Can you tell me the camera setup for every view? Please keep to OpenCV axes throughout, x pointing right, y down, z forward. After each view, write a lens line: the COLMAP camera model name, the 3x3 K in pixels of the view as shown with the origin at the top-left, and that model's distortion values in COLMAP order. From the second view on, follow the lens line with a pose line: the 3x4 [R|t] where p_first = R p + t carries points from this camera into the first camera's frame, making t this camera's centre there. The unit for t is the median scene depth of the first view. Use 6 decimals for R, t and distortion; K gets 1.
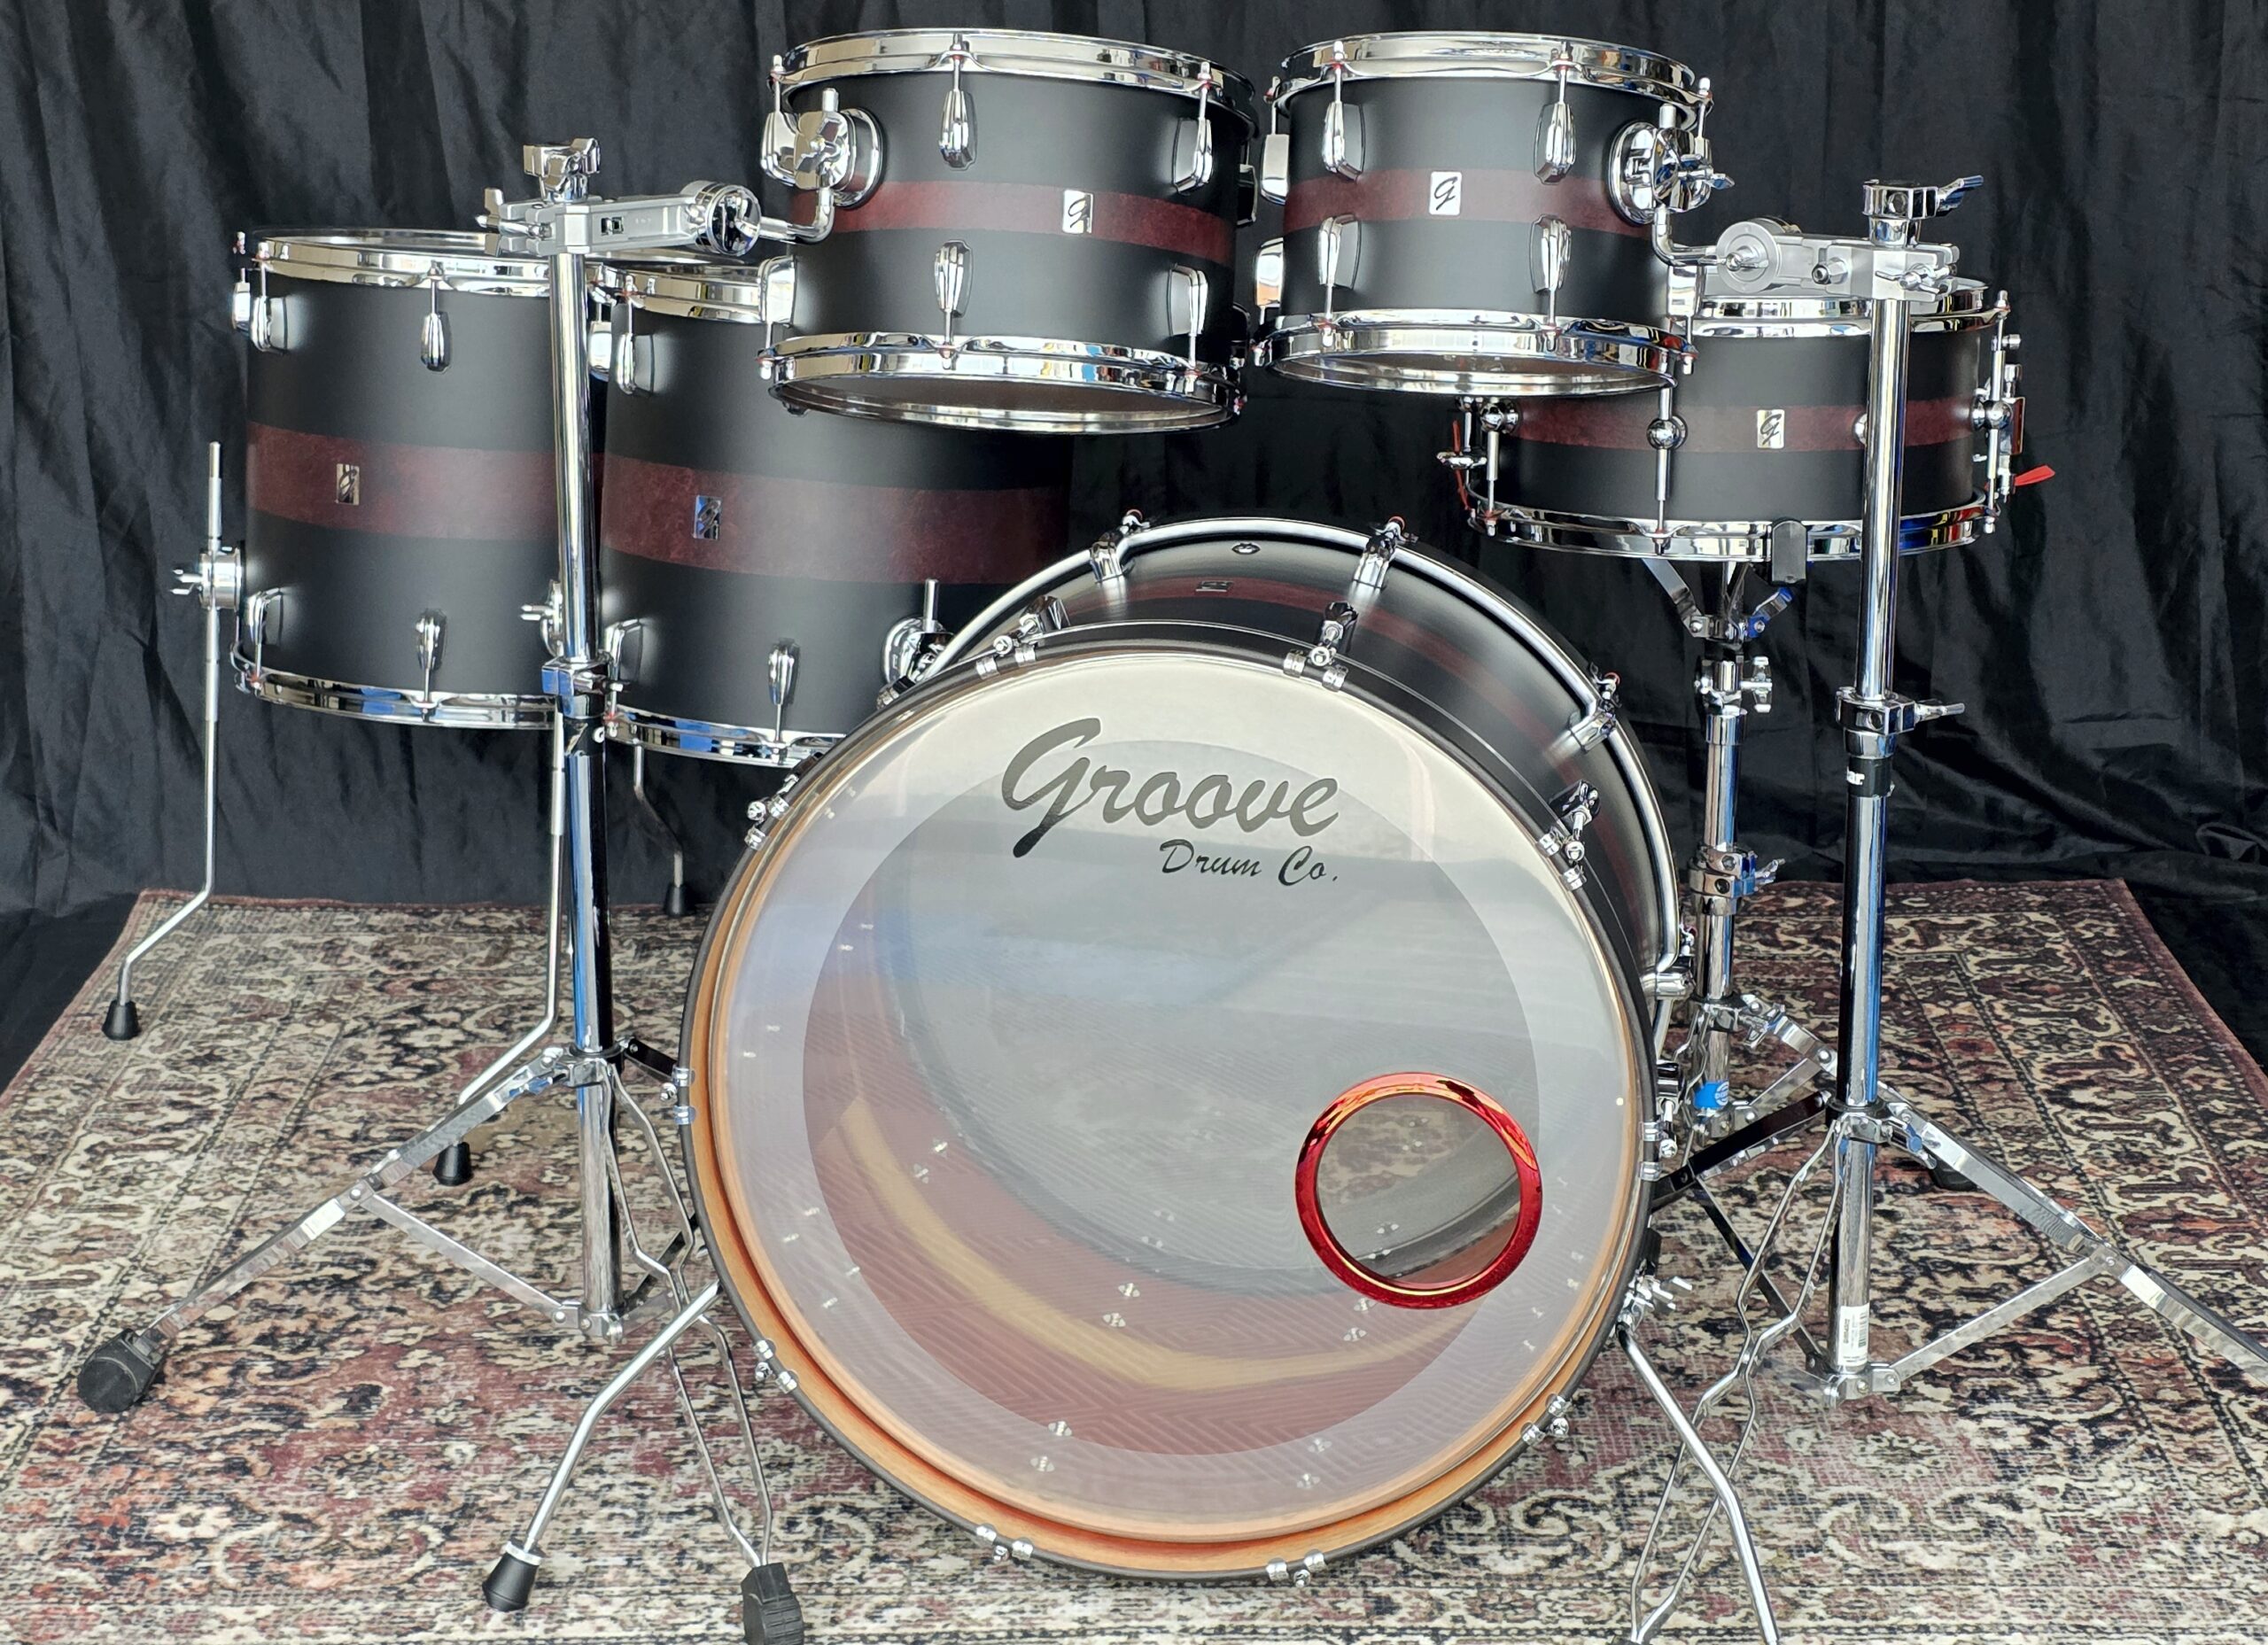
lens RADIAL K [[3860.6, 0, 1195.7], [0, 3860.6, 752.2], [0, 0, 1]] dist [0.261784, -1.142980]
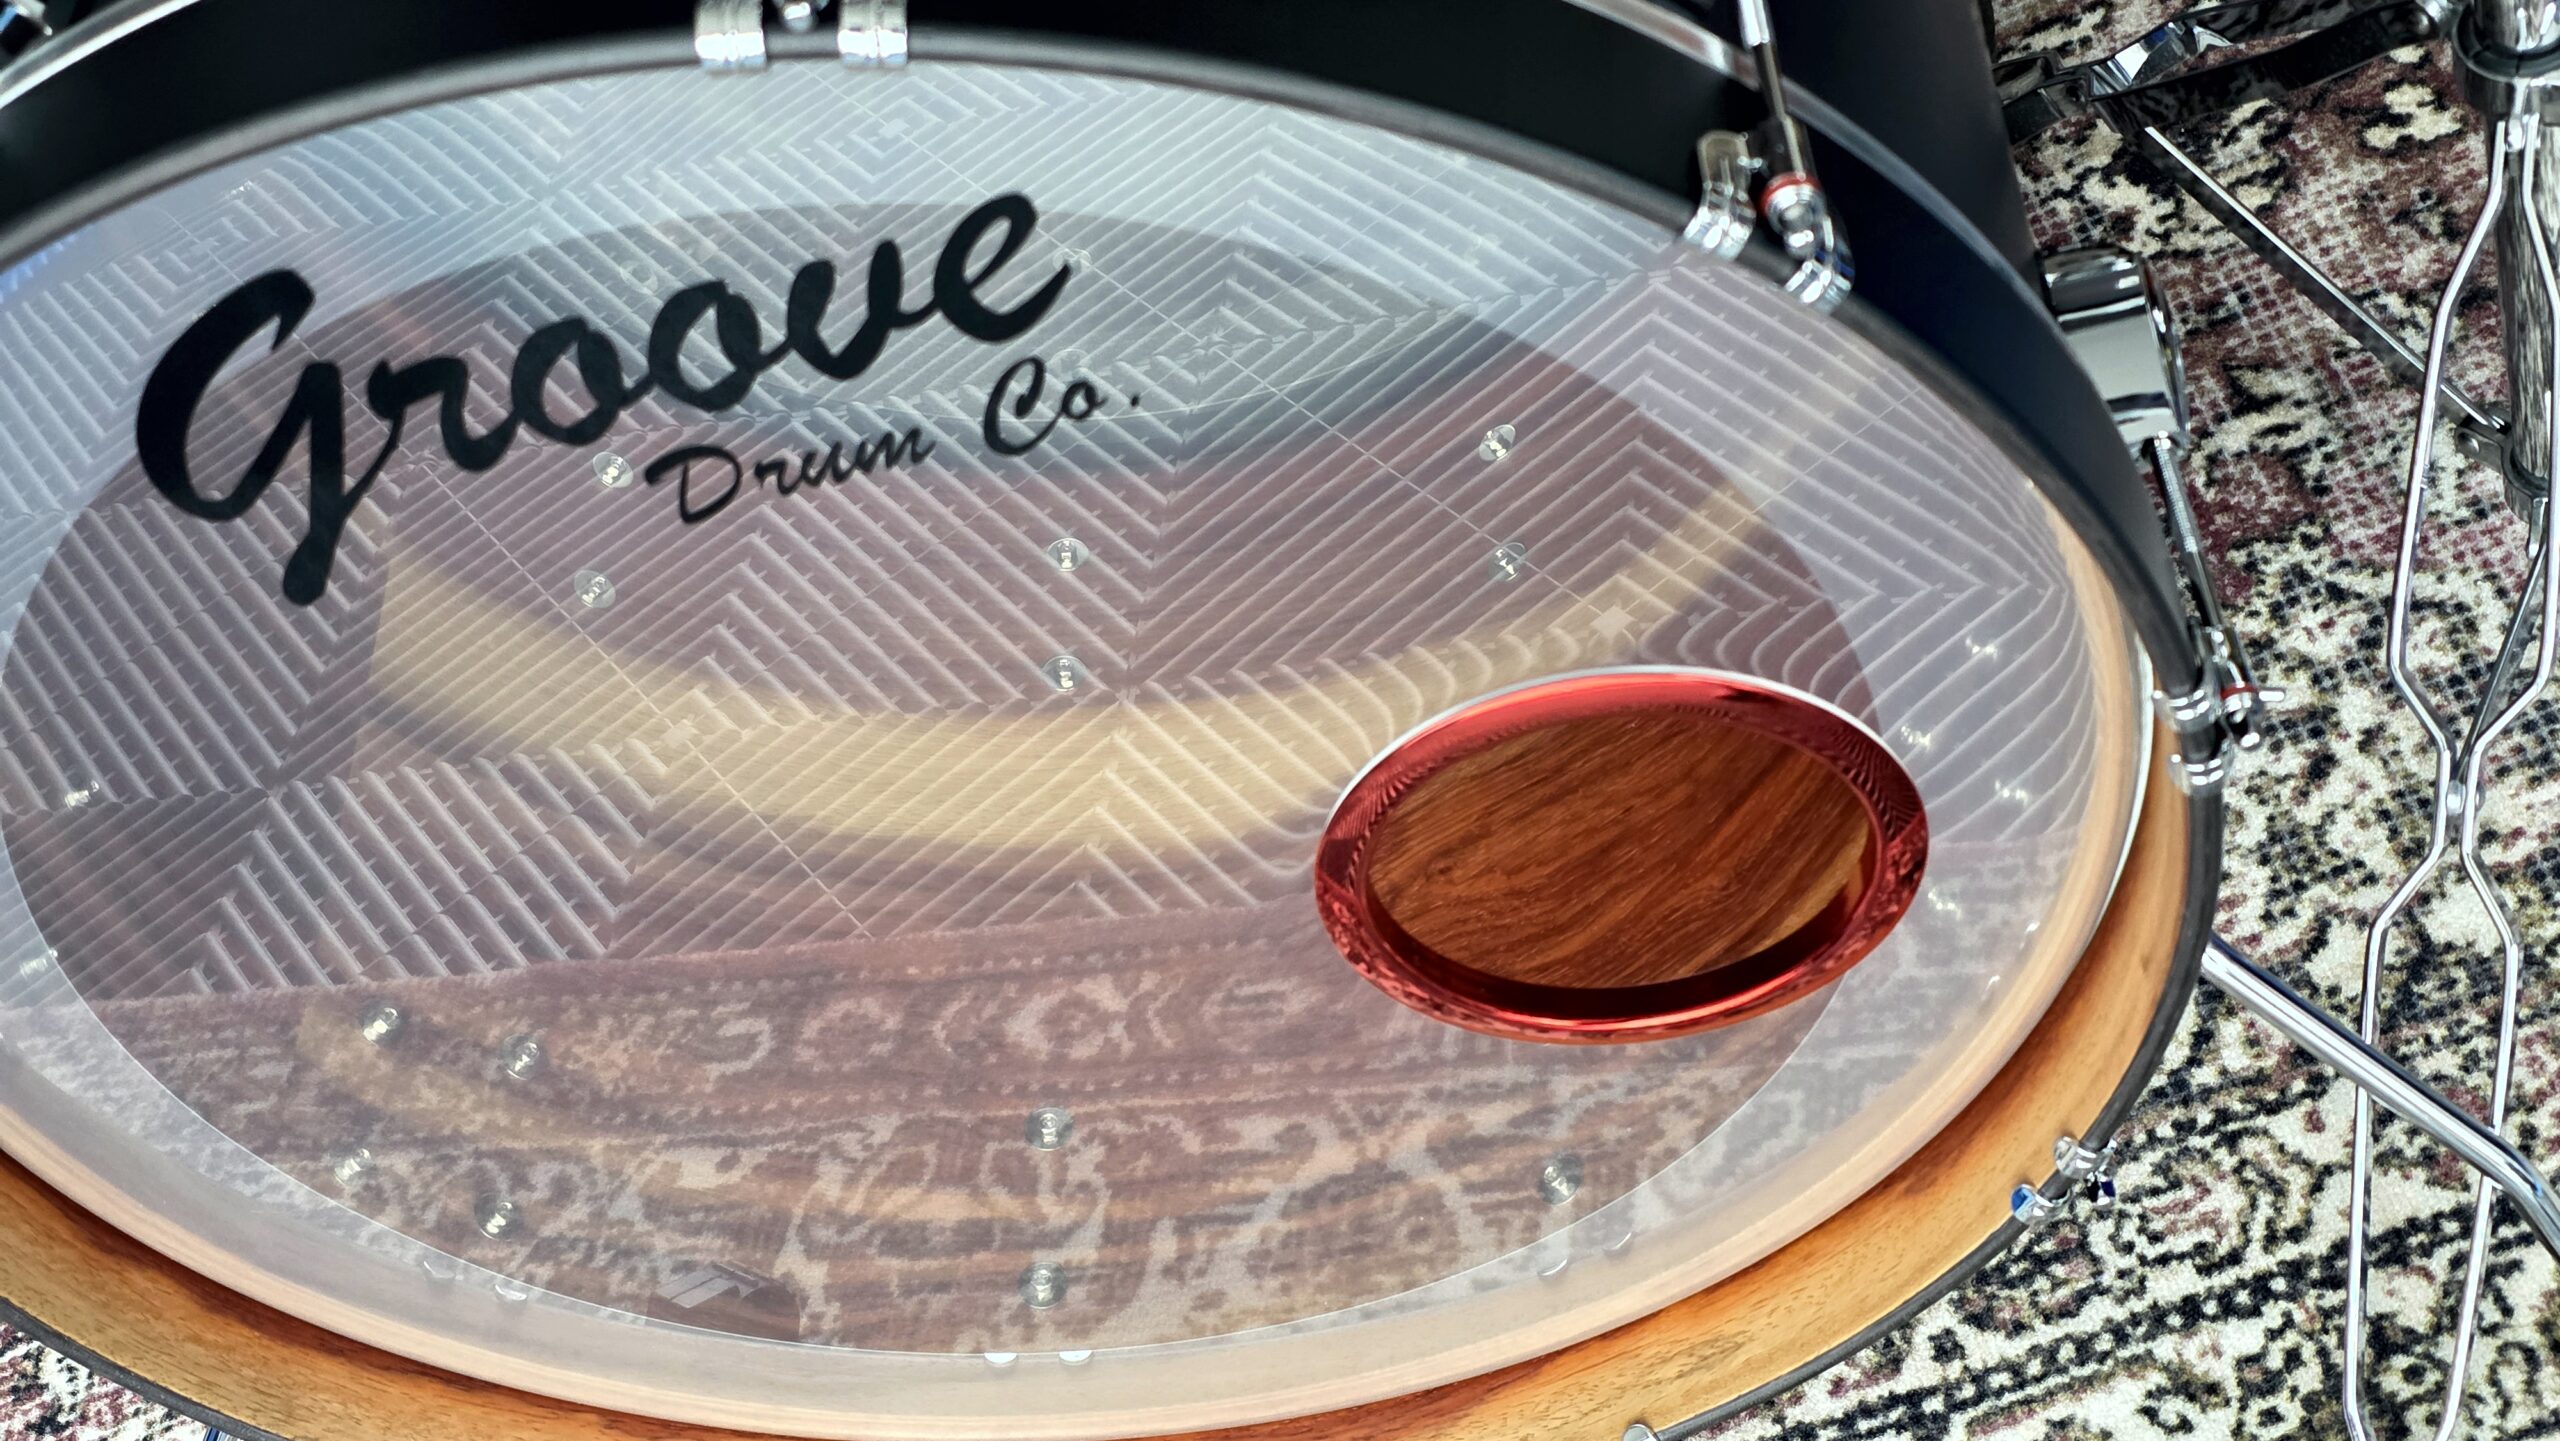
lens RADIAL K [[3401.0, 0, 1263.9], [0, 3401.0, 704.4], [0, 0, 1]] dist [0.138591, -0.320023]
pose [[0.926526, -0.345364, -0.149240, 0.061604], [0.366732, 0.740477, 0.563206, -0.085879], [-0.084002, -0.576556, 0.812728, 0.542341]]
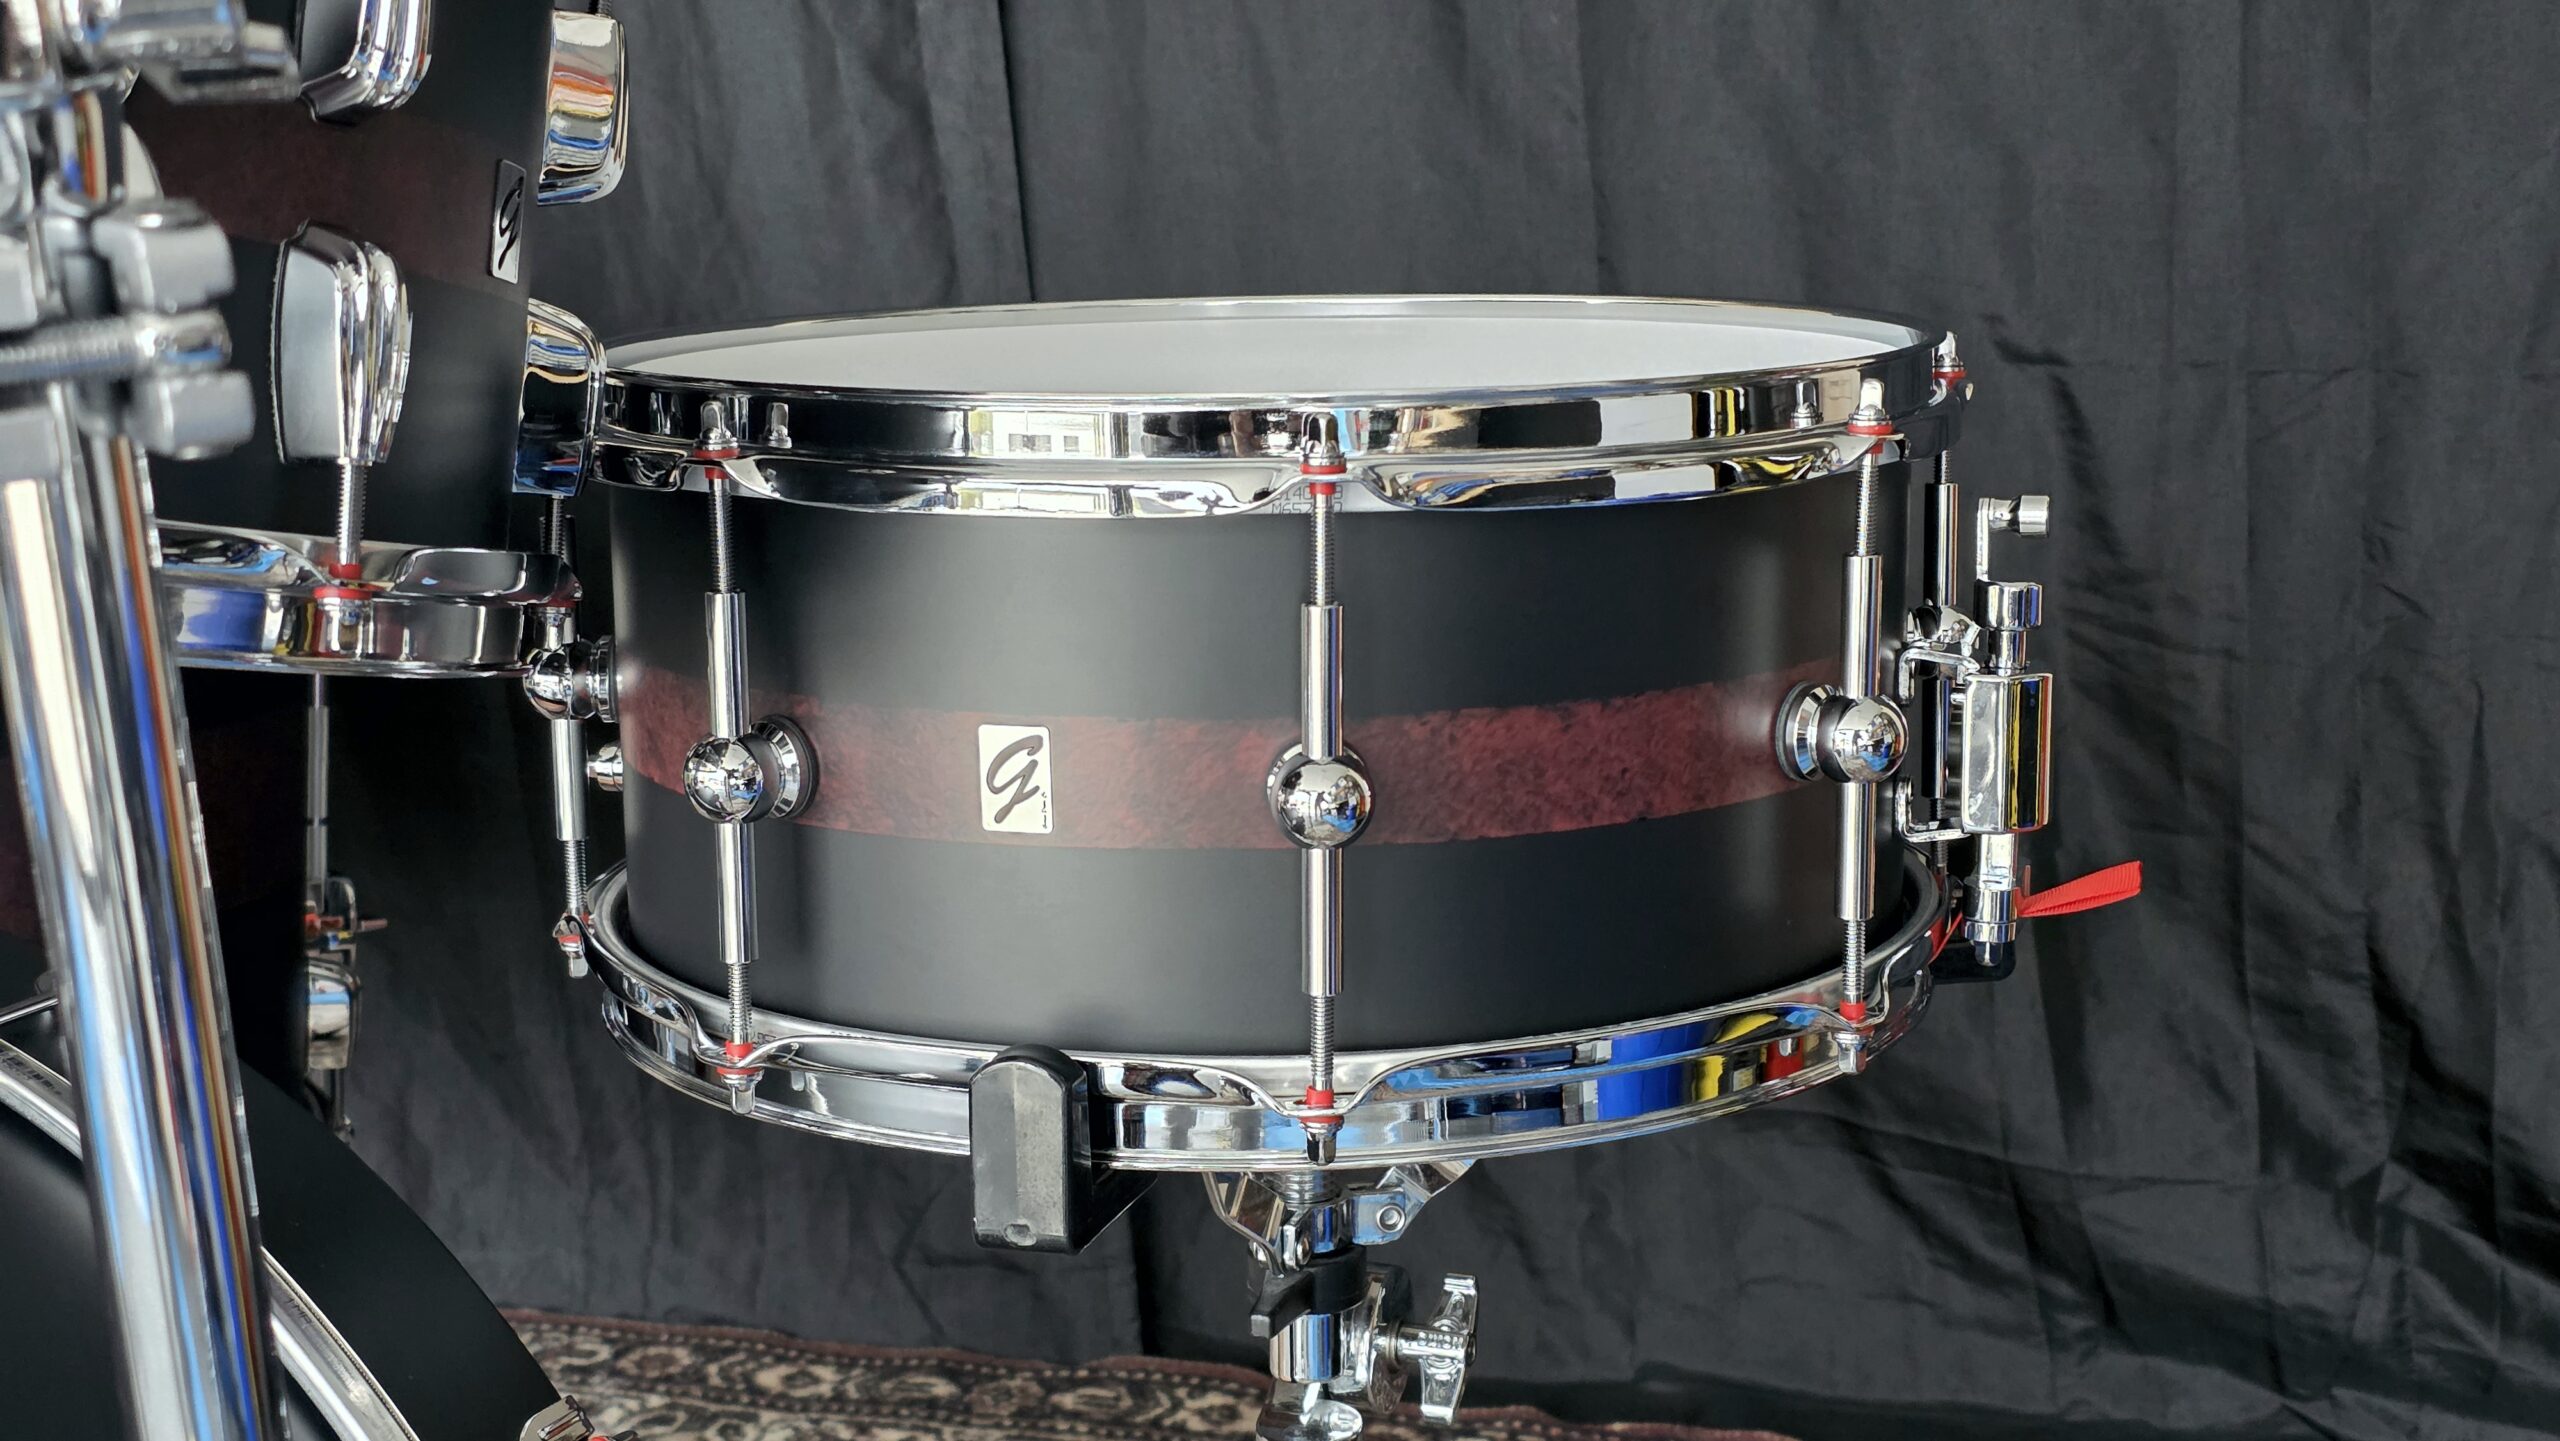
lens RADIAL K [[3393.1, 0, 1285.7], [0, 3393.1, 679.8], [0, 0, 1]] dist [0.177505, -0.505257]
pose [[0.934139, 0.042296, -0.354394, 0.237889], [-0.046008, 0.998939, -0.002051, -0.079916], [0.353931, 0.018220, 0.935094, 0.632045]]
